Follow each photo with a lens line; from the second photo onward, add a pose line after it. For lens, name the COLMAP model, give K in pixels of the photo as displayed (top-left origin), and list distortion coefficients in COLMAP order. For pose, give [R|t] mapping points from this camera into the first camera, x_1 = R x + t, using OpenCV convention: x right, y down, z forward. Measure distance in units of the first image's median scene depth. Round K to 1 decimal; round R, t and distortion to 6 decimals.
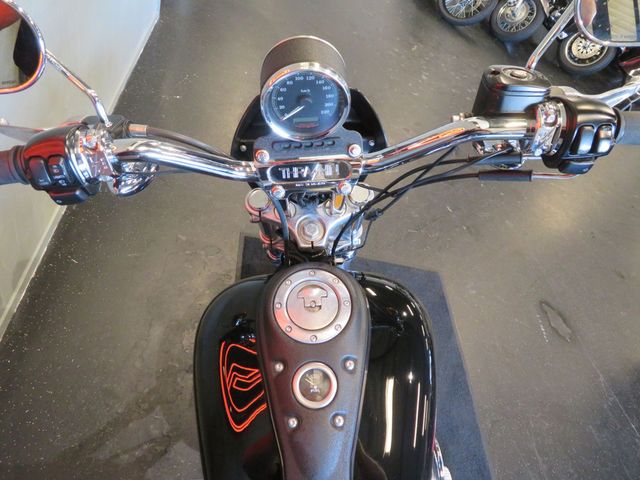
lens RADIAL K [[456.8, 0, 320.5], [0, 456.8, 243.9], [0, 0, 1]] dist [-0.005517, 0.004456]
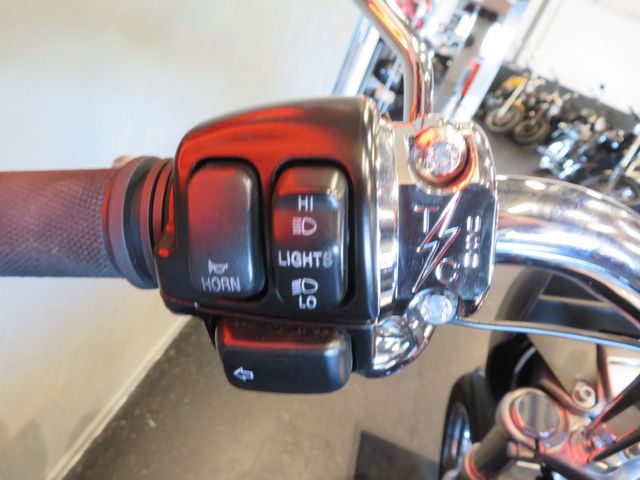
lens RADIAL K [[456.8, 0, 320.5], [0, 456.8, 243.9], [0, 0, 1]] dist [-0.005517, 0.004456]
pose [[0.970707, 0.125429, -0.204928, -0.404247], [-0.193043, 0.914948, -0.354406, -0.063444], [0.143046, 0.383585, 0.912360, 0.624610]]
